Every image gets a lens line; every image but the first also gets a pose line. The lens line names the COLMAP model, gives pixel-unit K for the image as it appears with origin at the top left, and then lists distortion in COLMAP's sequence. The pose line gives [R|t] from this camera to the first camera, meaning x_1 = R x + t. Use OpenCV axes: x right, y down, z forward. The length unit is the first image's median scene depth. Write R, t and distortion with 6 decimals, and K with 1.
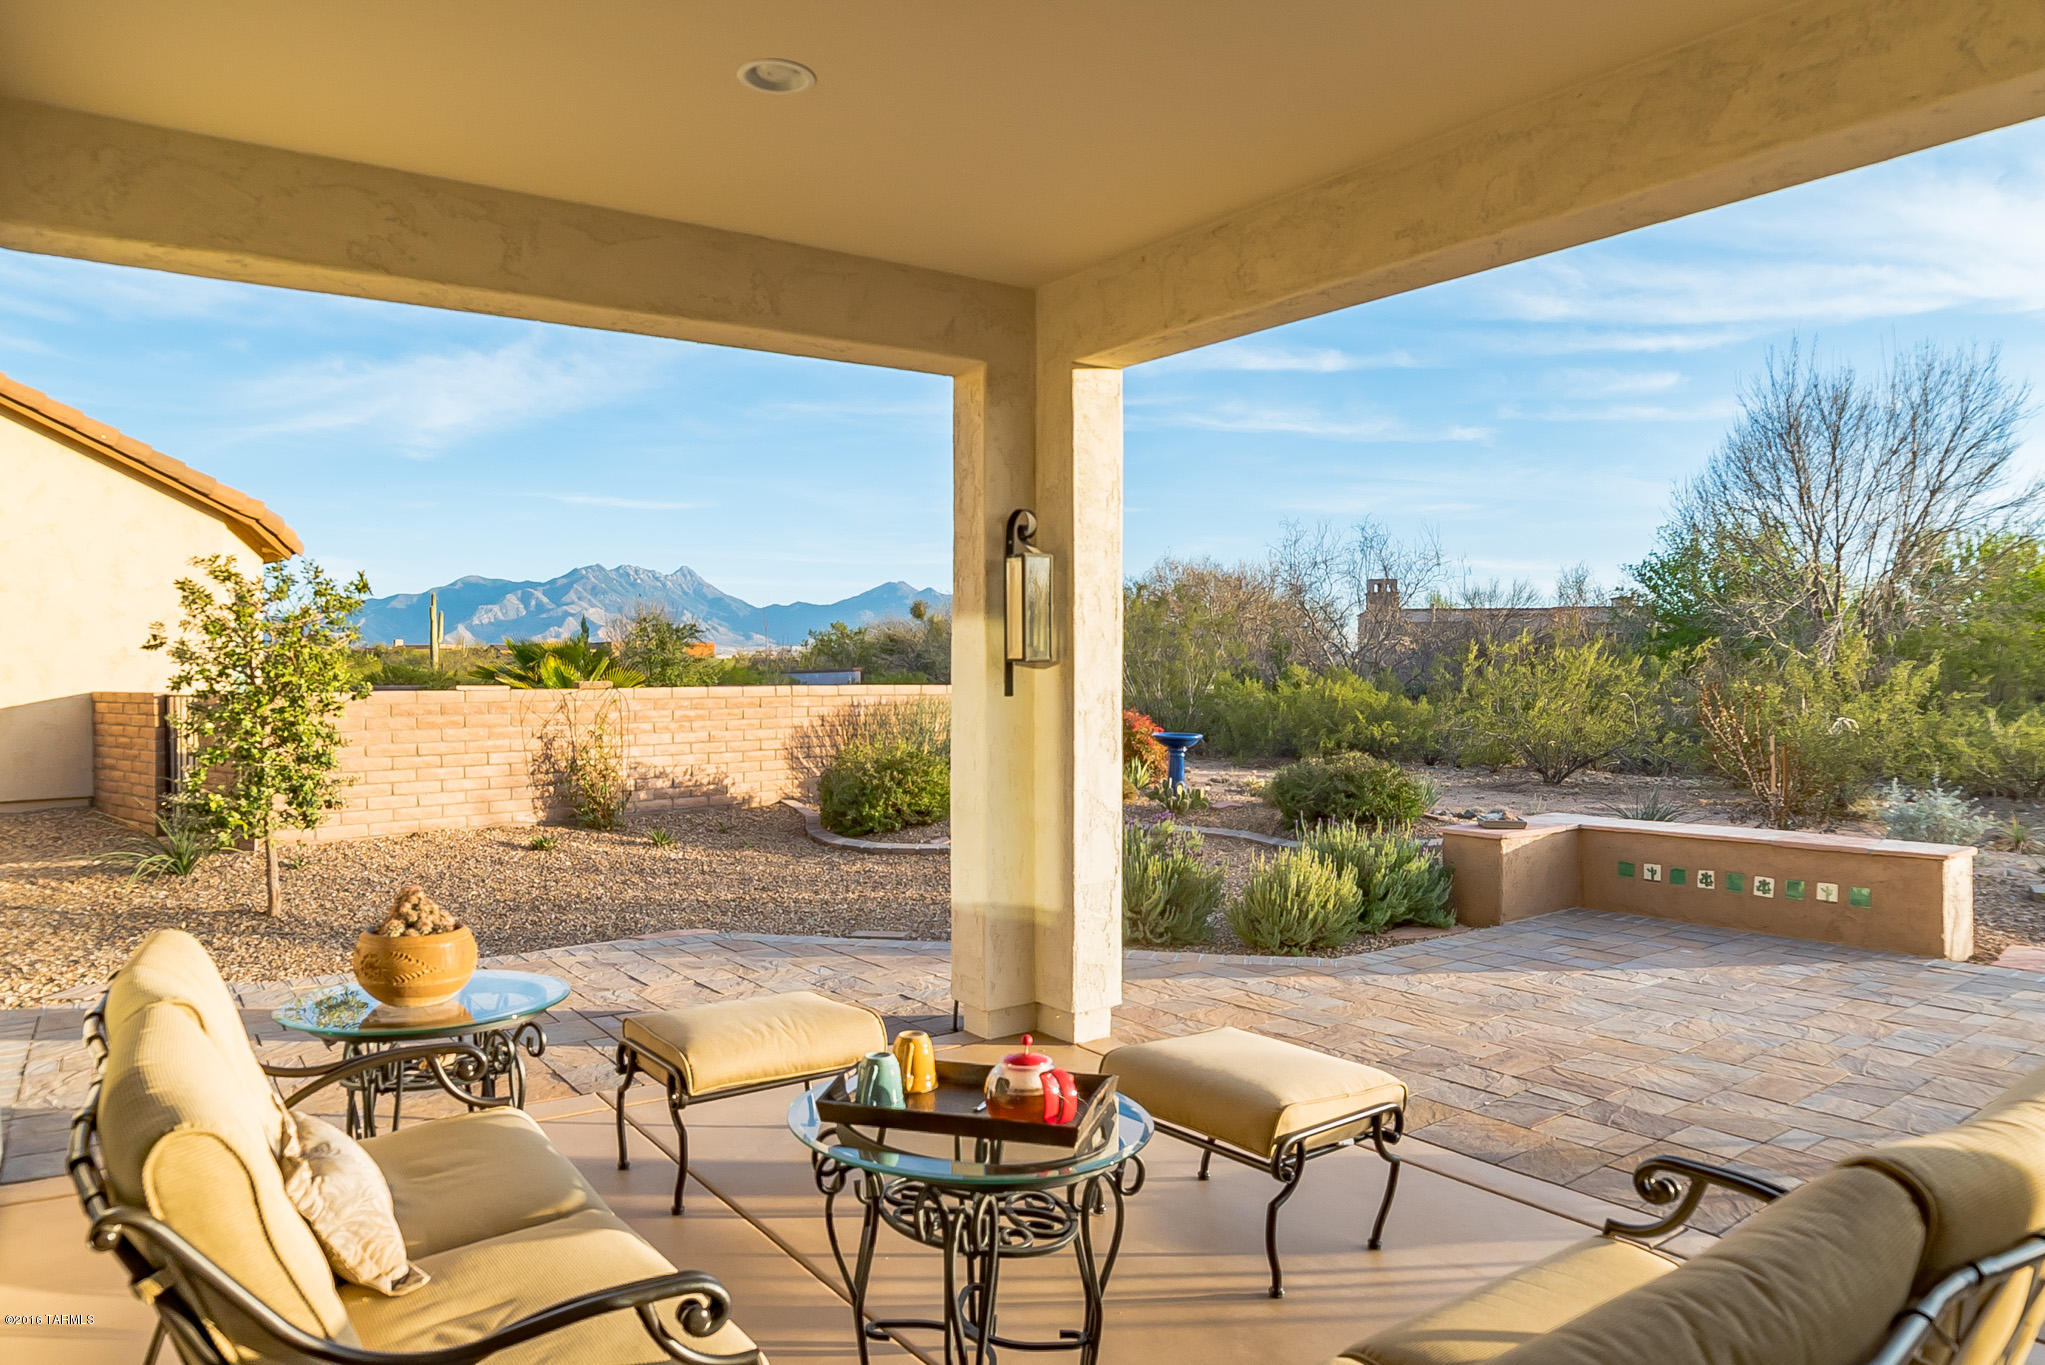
lens RADIAL K [[1283.4, 0, 1022.5], [0, 1283.4, 682.5], [0, 0, 1]] dist [-0.071212, 0.000885]
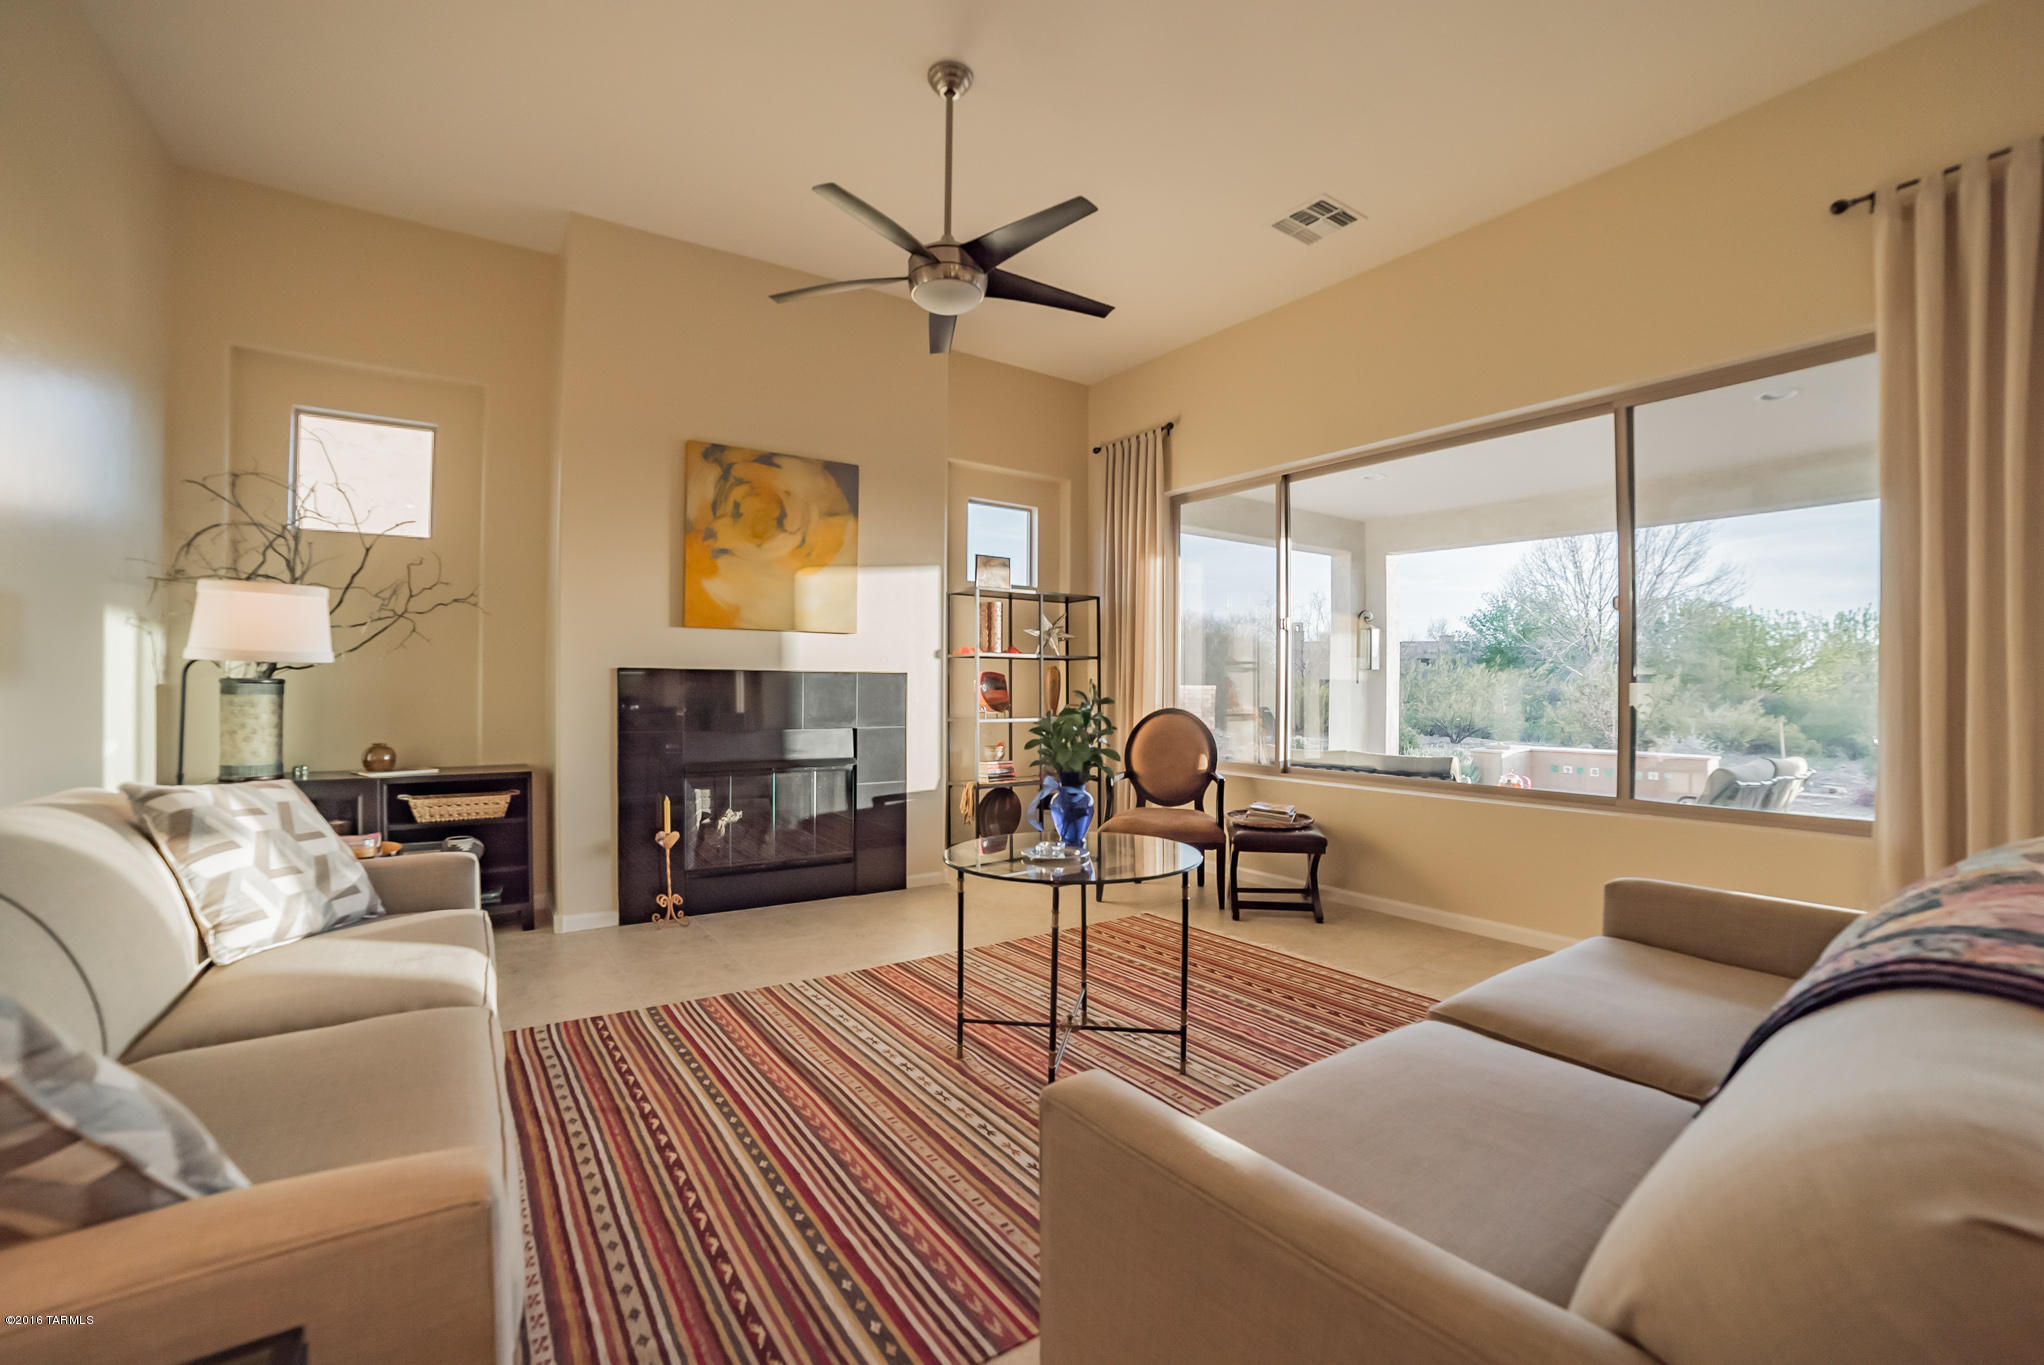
lens RADIAL K [[866.6, 0, 1031.9], [0, 866.6, 680.4], [0, 0, 1]] dist [-0.093760, 0.033149]
pose [[0.999925, 0.011092, 0.005132, -0.345253], [-0.011053, 0.999910, -0.007595, 0.012745], [-0.005216, 0.007538, 0.999958, -0.358279]]
